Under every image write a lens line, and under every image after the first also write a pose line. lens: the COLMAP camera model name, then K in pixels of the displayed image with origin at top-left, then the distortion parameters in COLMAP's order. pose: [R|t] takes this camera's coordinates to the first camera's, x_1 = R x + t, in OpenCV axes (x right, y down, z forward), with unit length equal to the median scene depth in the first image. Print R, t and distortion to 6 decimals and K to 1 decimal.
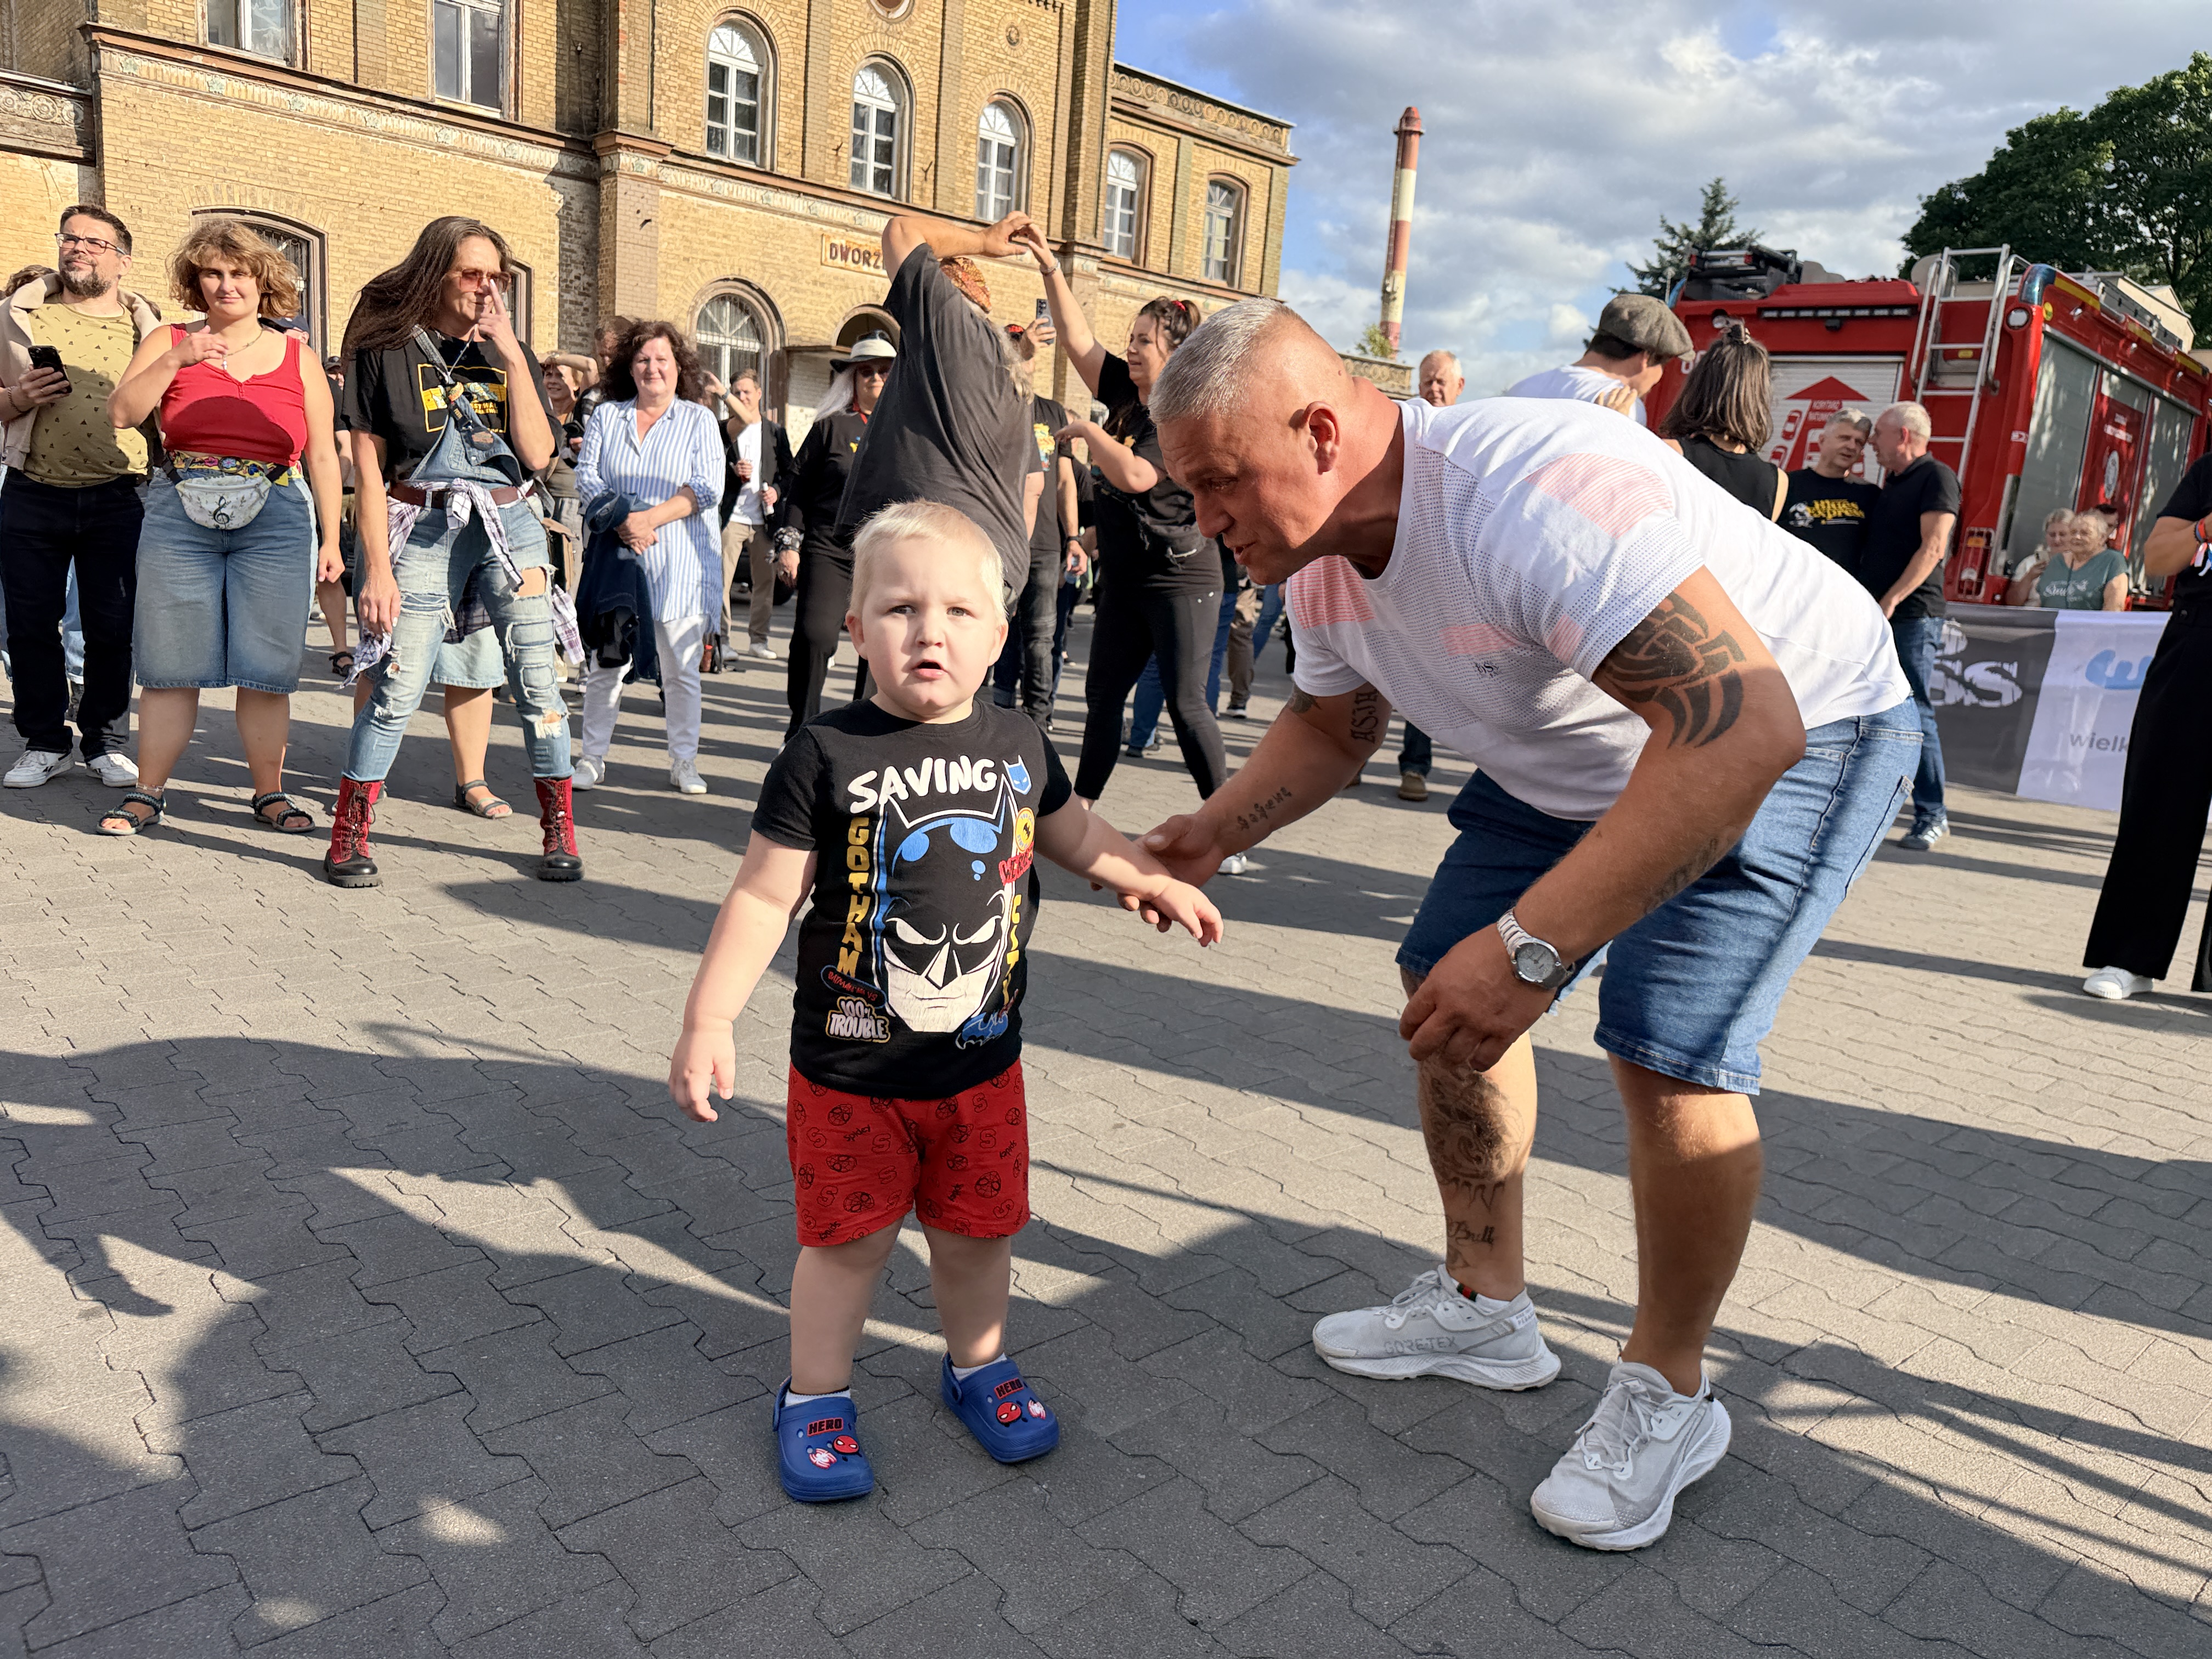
lens RADIAL K [[1540.2, 0, 1102.1], [0, 1540.2, 808.3], [0, 0, 1]] dist [-0.000005, -0.011685]
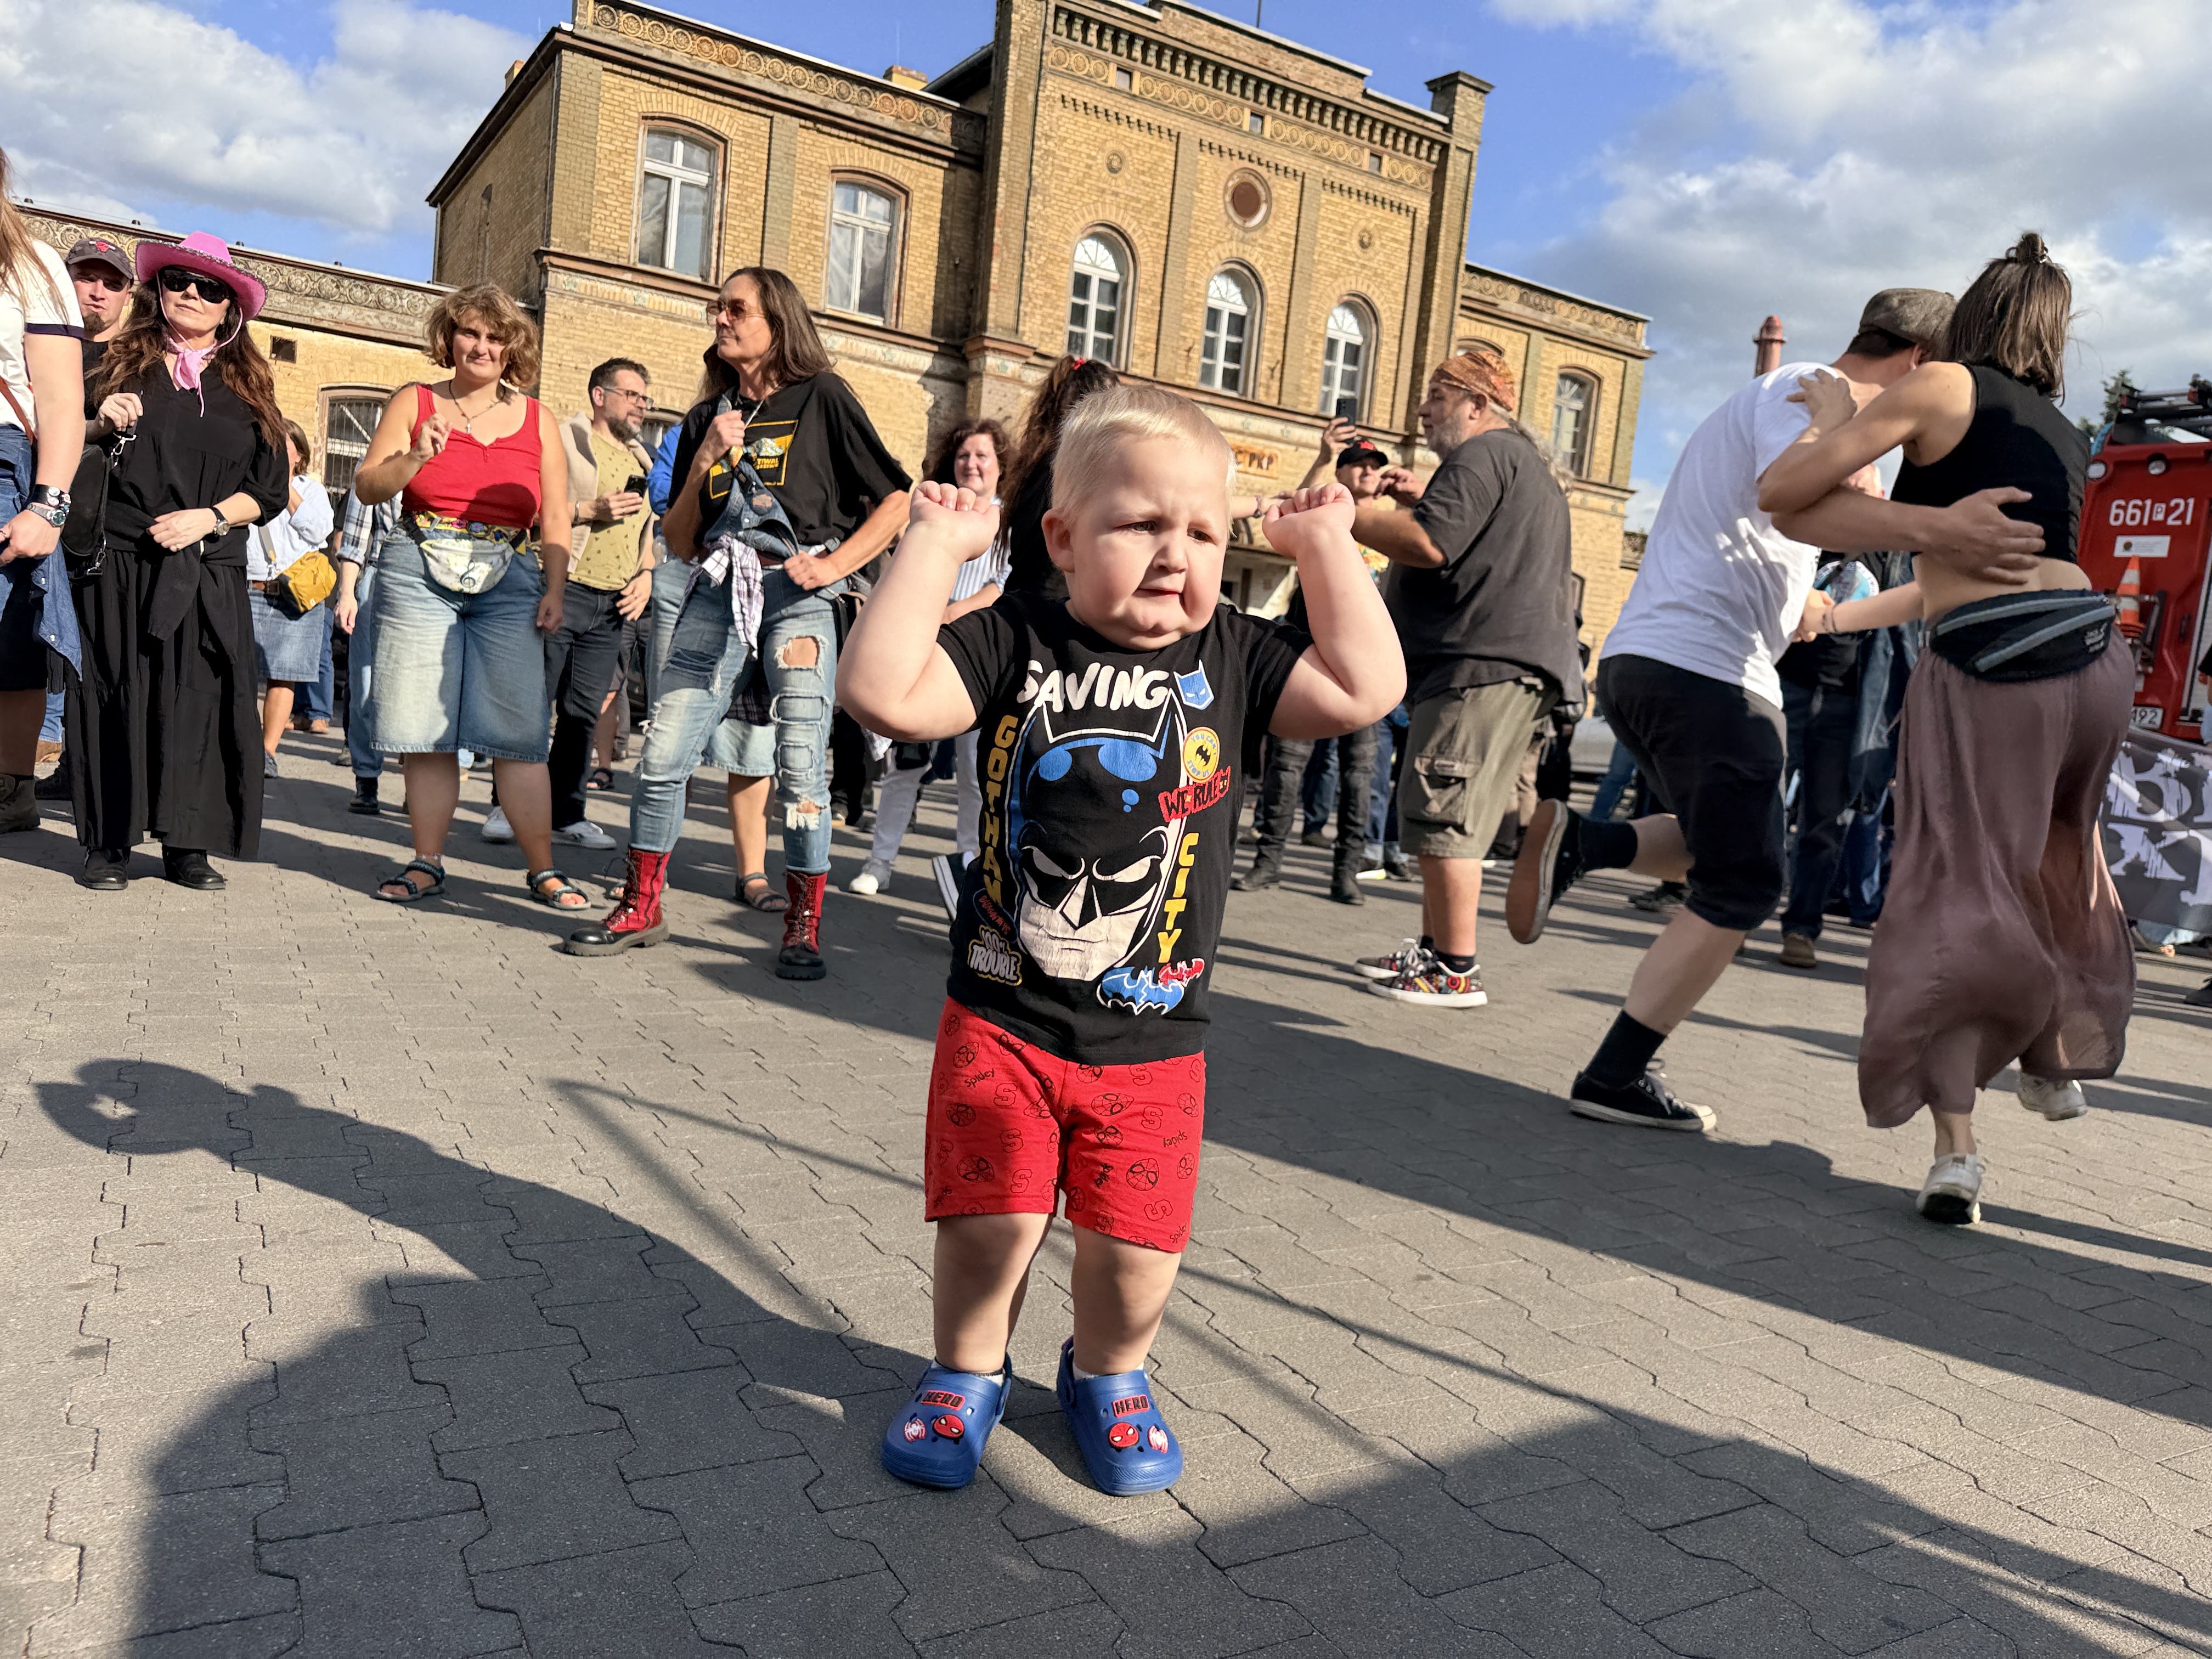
lens RADIAL K [[1540.2, 0, 1117.3], [0, 1540.2, 810.8], [0, 0, 1]] dist [-0.000005, -0.011685]
pose [[0.978890, 0.035393, -0.201302, 0.000778], [-0.060331, 0.991044, -0.119129, 0.008655], [0.195283, 0.128759, 0.972258, 0.022329]]
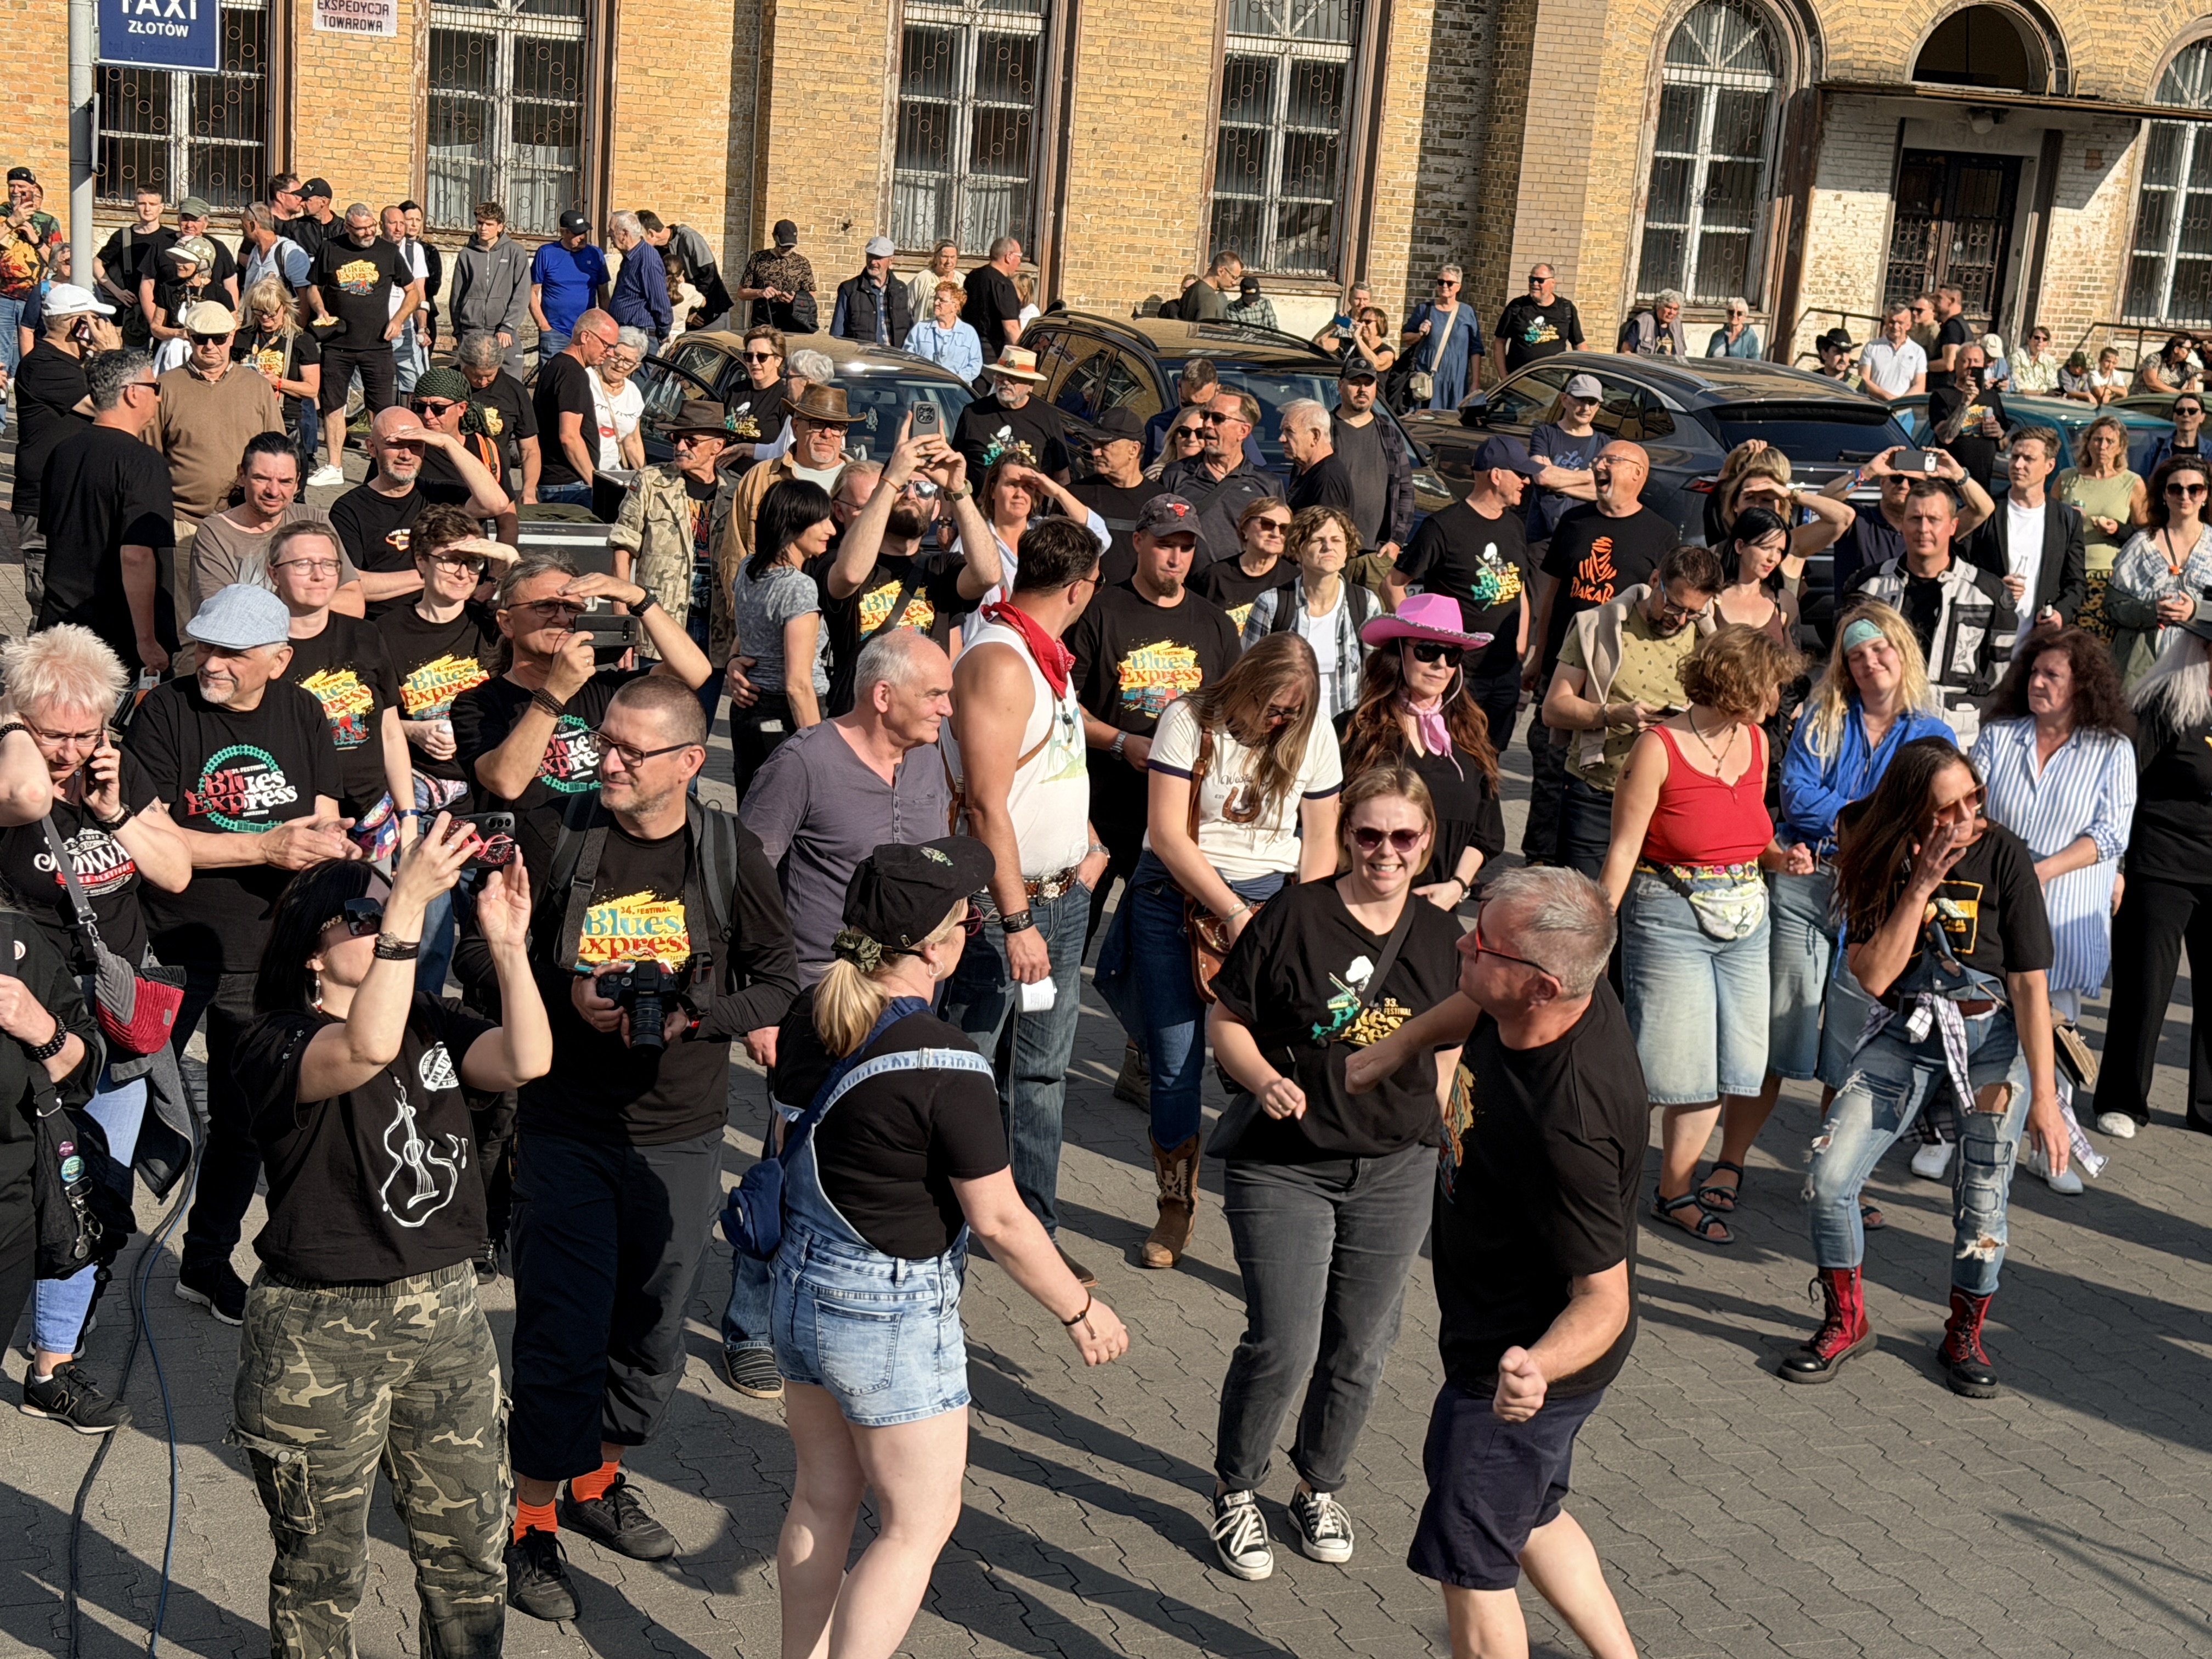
lens RADIAL K [[3283.7, 0, 1048.6], [0, 3283.7, 834.5], [0, 0, 1]] dist [0.055156, 0.000000]
pose [[0.935448, 0.074858, -0.345448, -0.045342], [-0.073157, 0.997158, 0.017980, -0.044653], [0.345812, 0.008452, 0.938266, -0.182102]]
